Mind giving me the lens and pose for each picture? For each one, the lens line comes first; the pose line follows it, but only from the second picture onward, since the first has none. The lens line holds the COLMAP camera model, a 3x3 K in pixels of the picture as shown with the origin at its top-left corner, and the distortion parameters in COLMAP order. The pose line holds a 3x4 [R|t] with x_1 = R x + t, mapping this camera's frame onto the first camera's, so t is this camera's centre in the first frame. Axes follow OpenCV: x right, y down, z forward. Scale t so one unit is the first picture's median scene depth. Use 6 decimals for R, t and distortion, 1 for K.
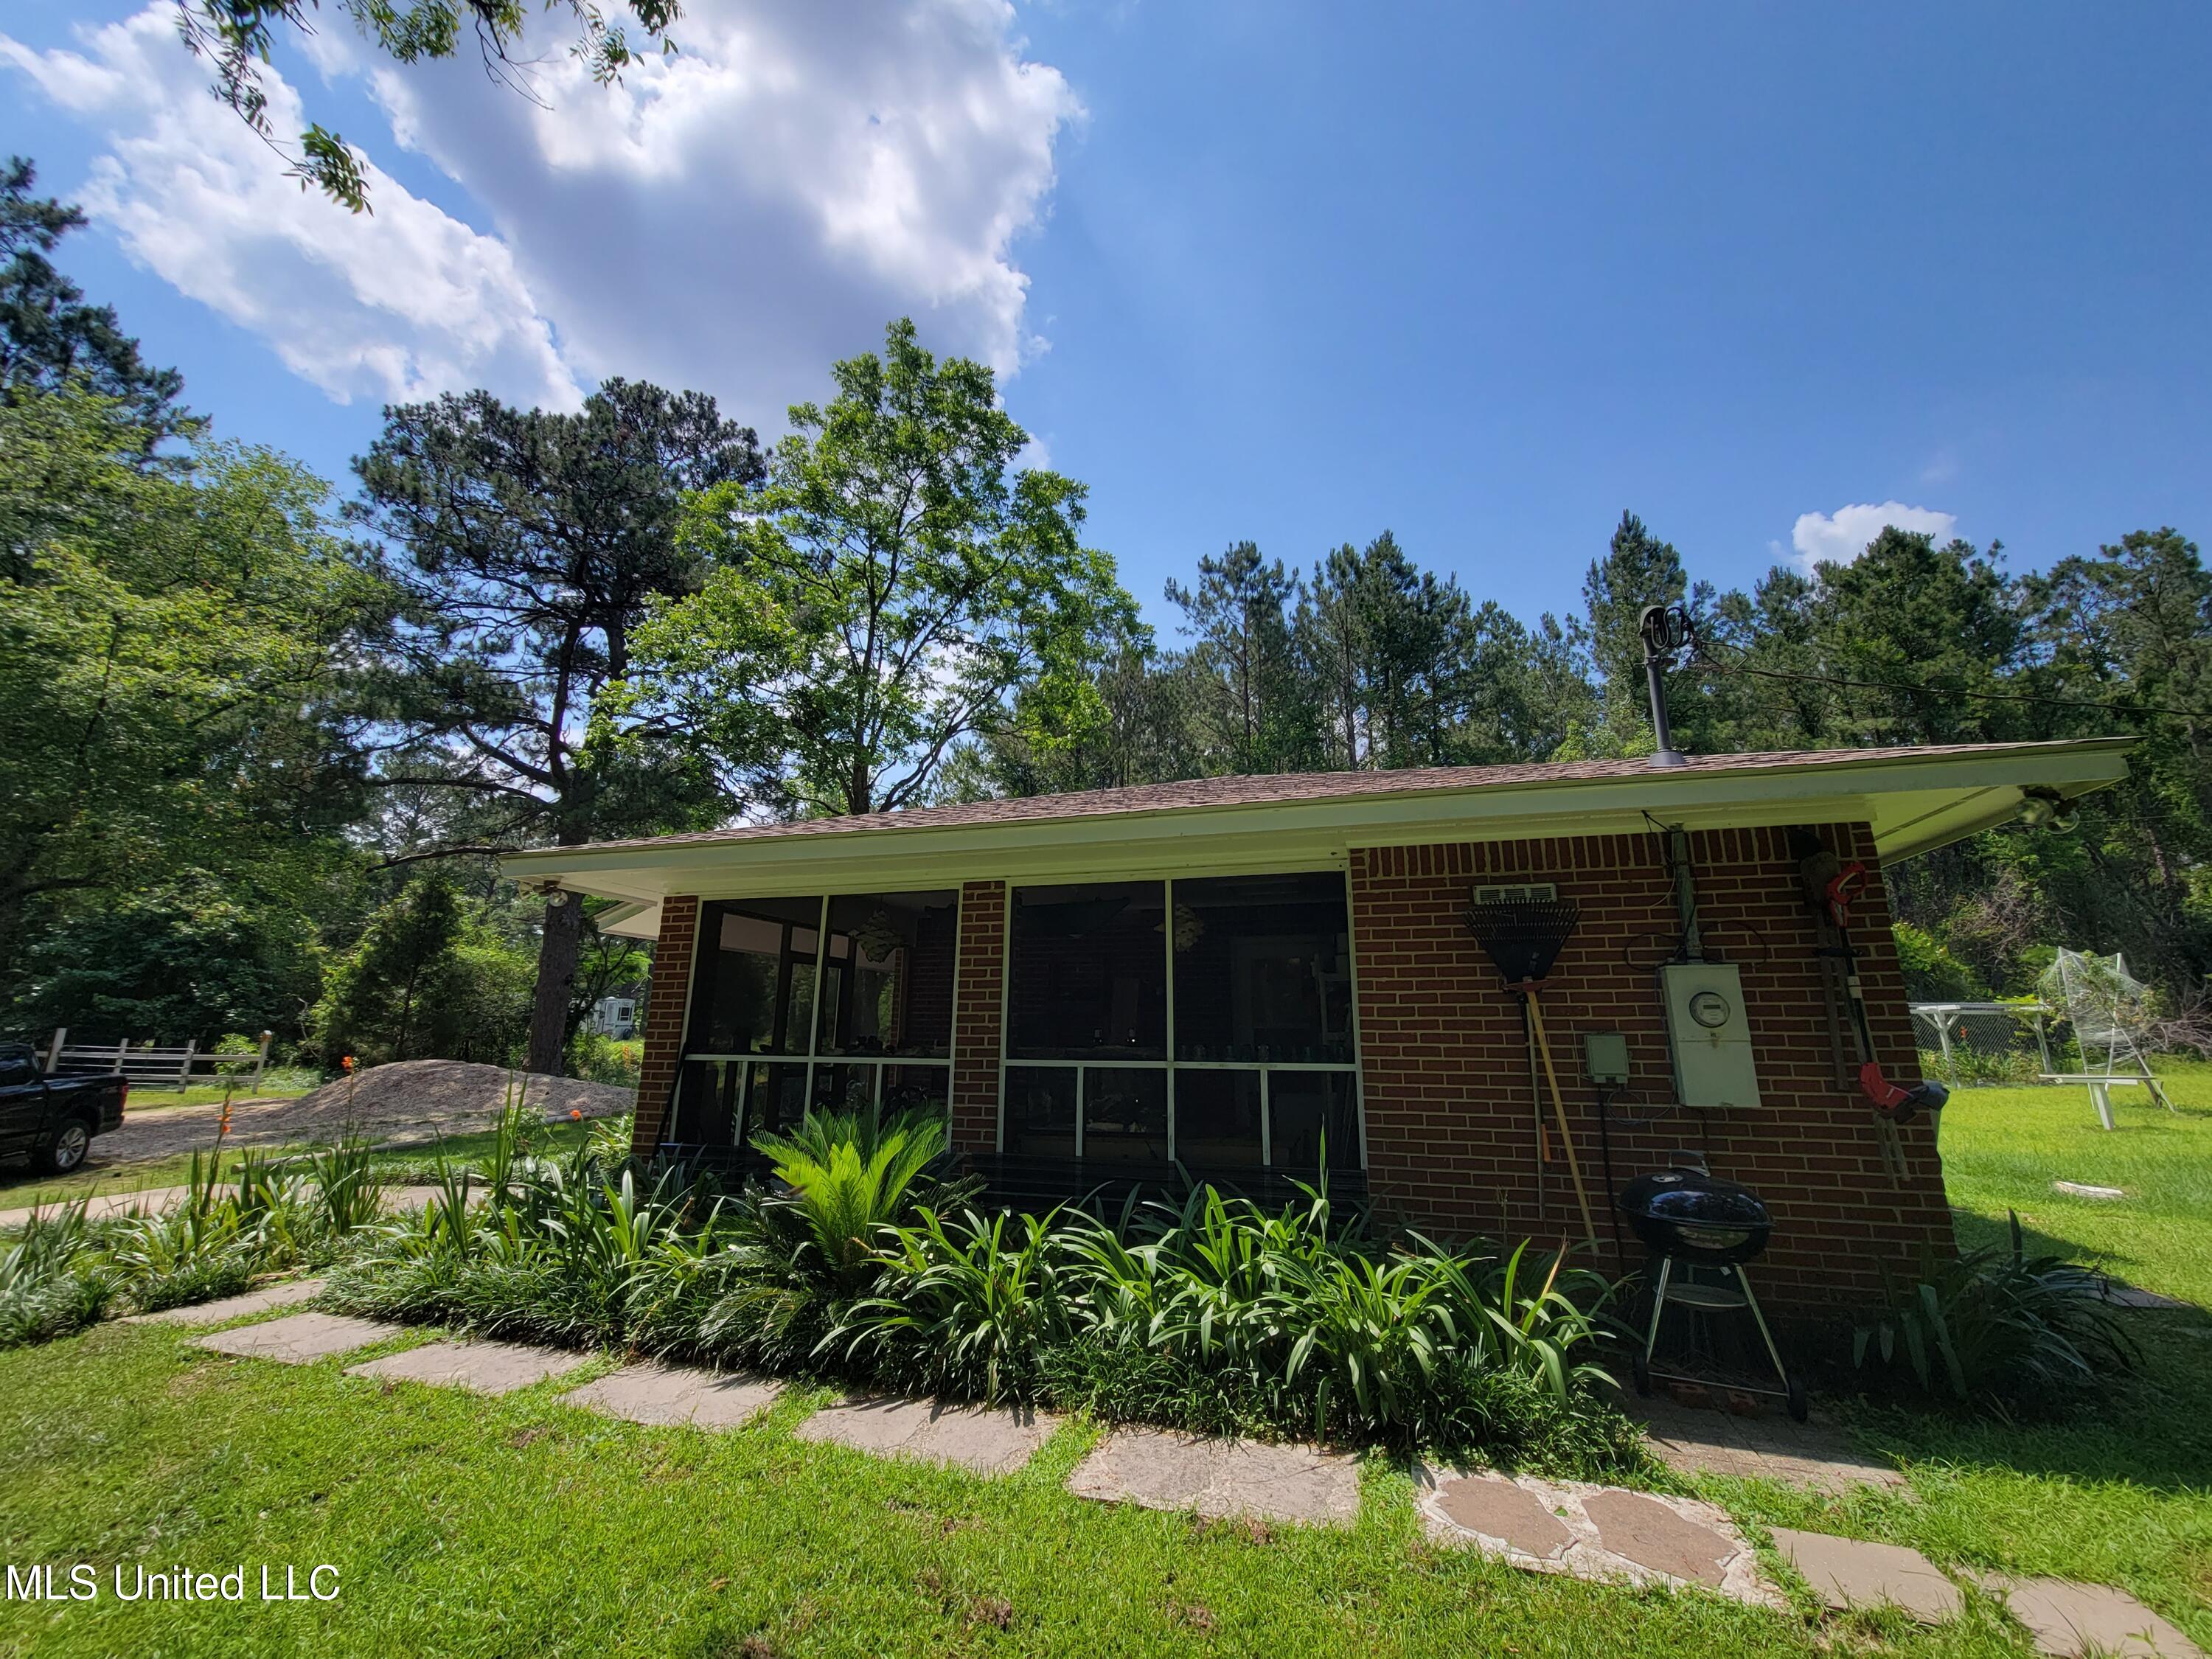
lens RADIAL K [[902.2, 0, 1106.0], [0, 902.2, 829.5], [0, 0, 1]] dist [0.001917, -0.003485]
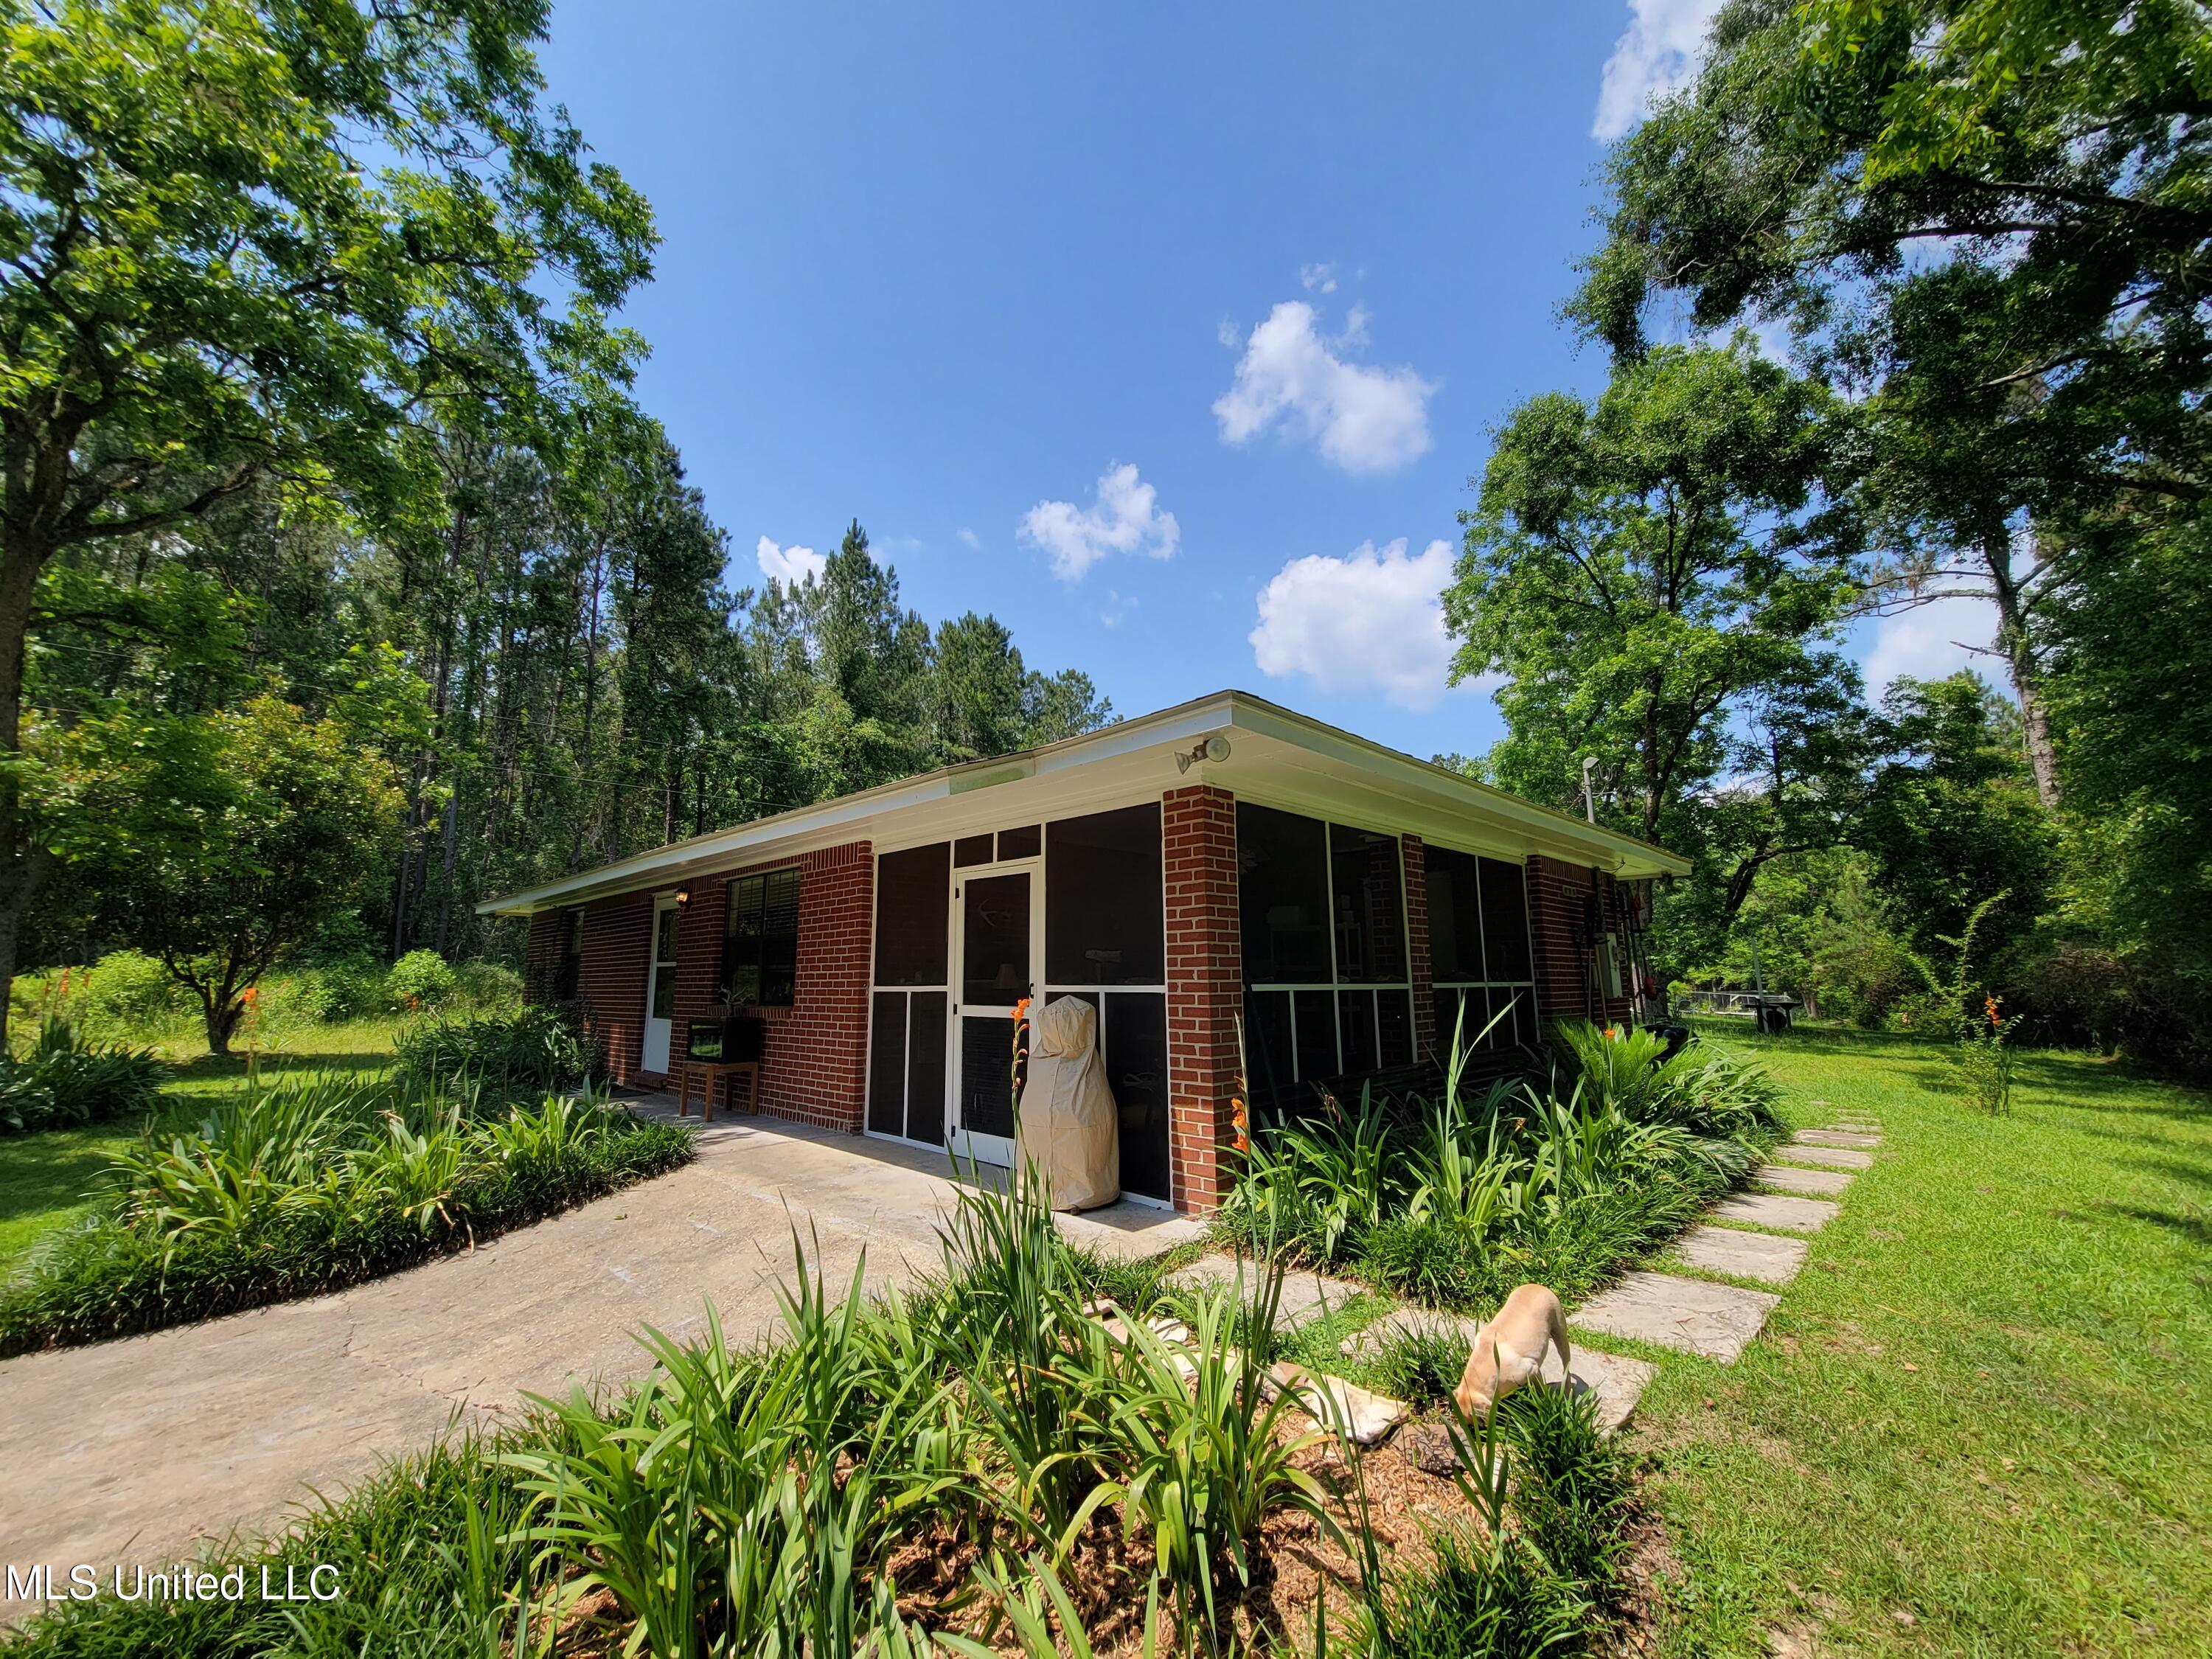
lens RADIAL K [[898.1, 0, 1038.3], [0, 898.1, 822.7], [0, 0, 1]] dist [0.000520, -0.000071]
pose [[0.512434, 0.145599, 0.846293, -0.571967], [-0.206023, 0.977583, -0.043439, 0.078133], [-0.833646, -0.152096, 0.530944, 0.318221]]
